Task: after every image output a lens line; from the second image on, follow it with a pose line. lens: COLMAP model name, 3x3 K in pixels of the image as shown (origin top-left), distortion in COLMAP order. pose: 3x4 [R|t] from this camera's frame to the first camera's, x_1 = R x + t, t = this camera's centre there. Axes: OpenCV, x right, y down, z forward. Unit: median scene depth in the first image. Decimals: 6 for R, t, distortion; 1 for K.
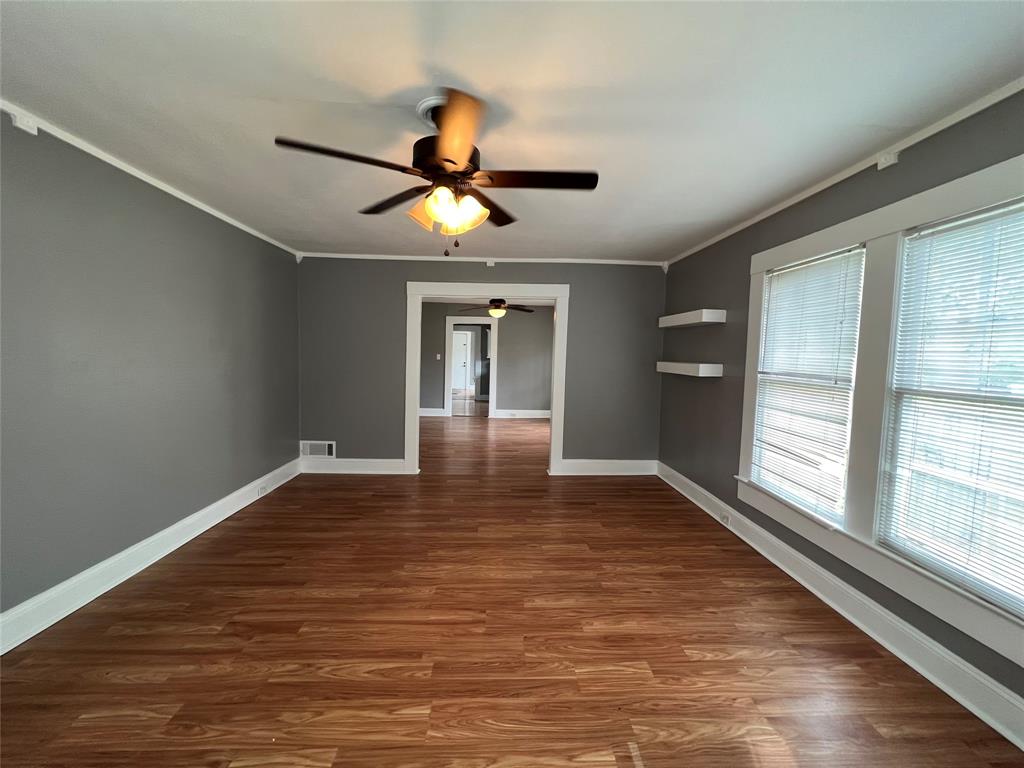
lens RADIAL K [[413.6, 0, 512.8], [0, 413.6, 381.5], [0, 0, 1]] dist [-0.001666, 0.000255]
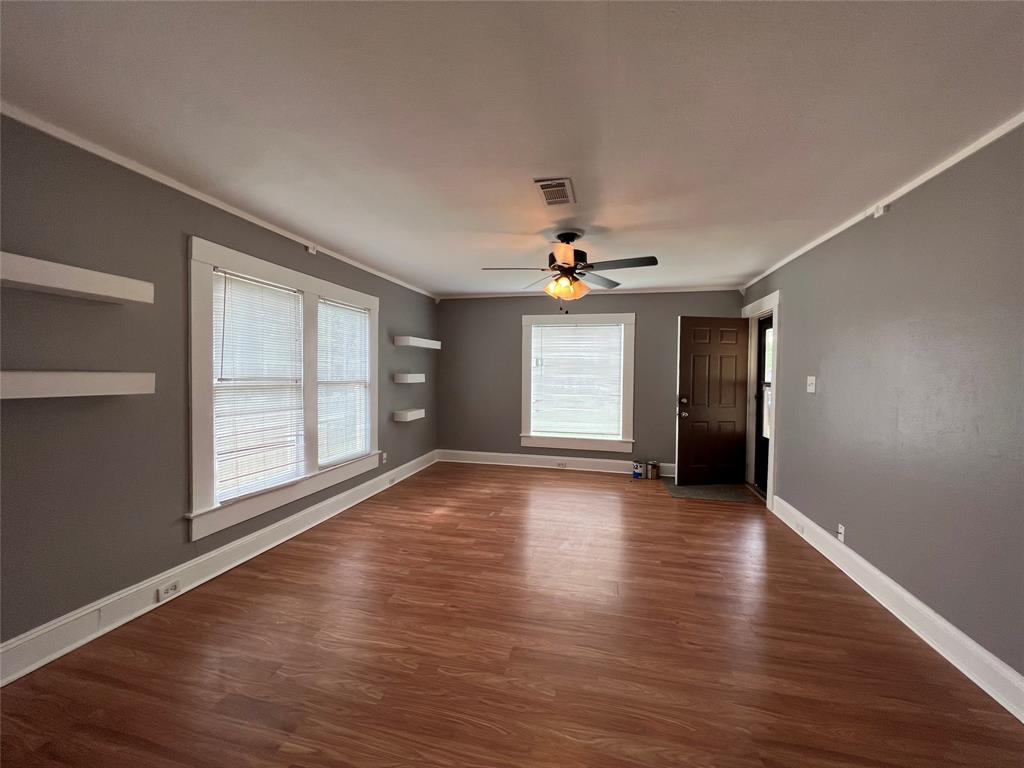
lens RADIAL K [[413.6, 0, 512.8], [0, 413.6, 381.5], [0, 0, 1]] dist [-0.001666, 0.000255]
pose [[-0.963475, -0.038470, 0.265022, -0.328384], [-0.015130, 0.995867, 0.089551, -0.138574], [-0.267372, 0.082270, -0.960075, 2.180592]]
